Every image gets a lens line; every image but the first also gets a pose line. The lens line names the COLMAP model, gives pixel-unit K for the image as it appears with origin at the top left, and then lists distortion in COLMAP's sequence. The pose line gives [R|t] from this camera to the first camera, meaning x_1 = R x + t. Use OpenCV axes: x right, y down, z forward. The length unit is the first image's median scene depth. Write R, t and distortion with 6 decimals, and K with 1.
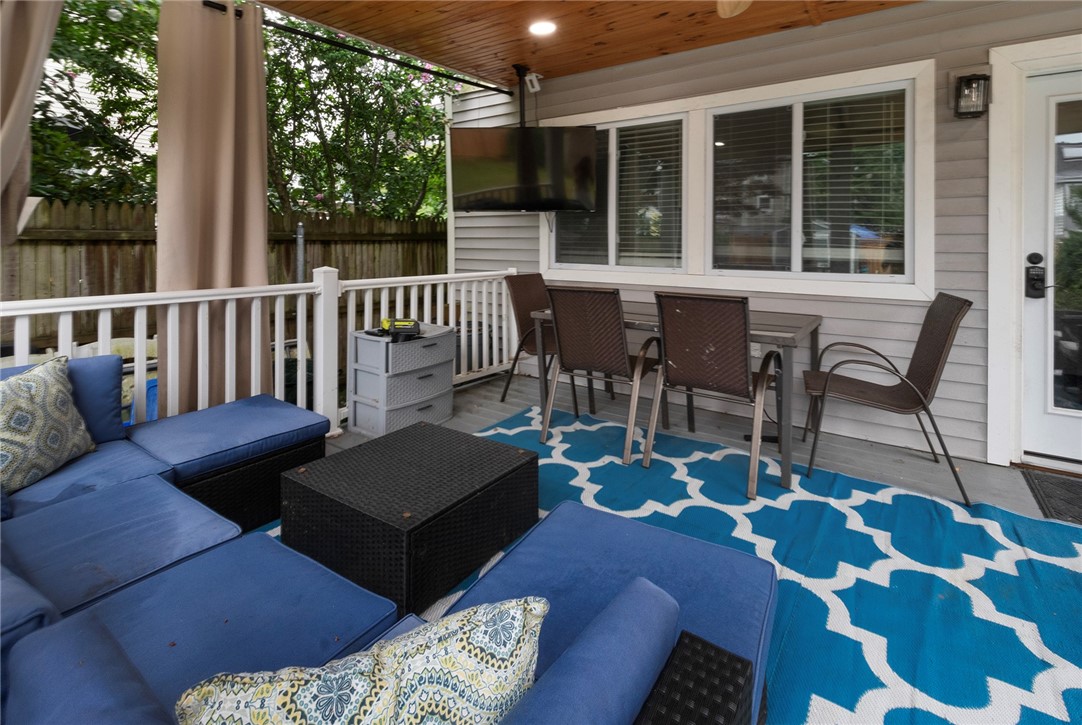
lens RADIAL K [[485.0, 0, 542.6], [0, 485.0, 270.0], [0, 0, 1]] dist [0.003970, 0.000179]
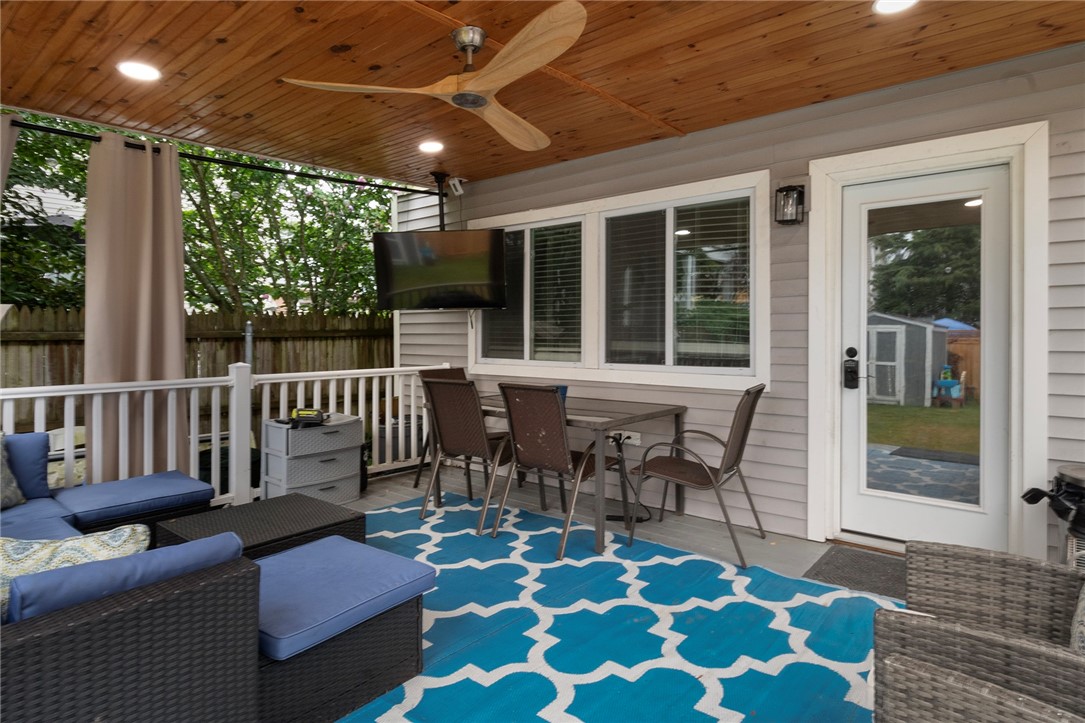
lens RADIAL K [[537.1, 0, 536.7], [0, 537.1, 361.6], [0, 0, 1]] dist [0.000567, 0.000307]
pose [[0.997755, -0.004732, -0.066810, 0.302587], [0.004352, 0.999973, -0.005841, 0.001083], [0.066835, 0.005537, 0.997749, -0.193384]]
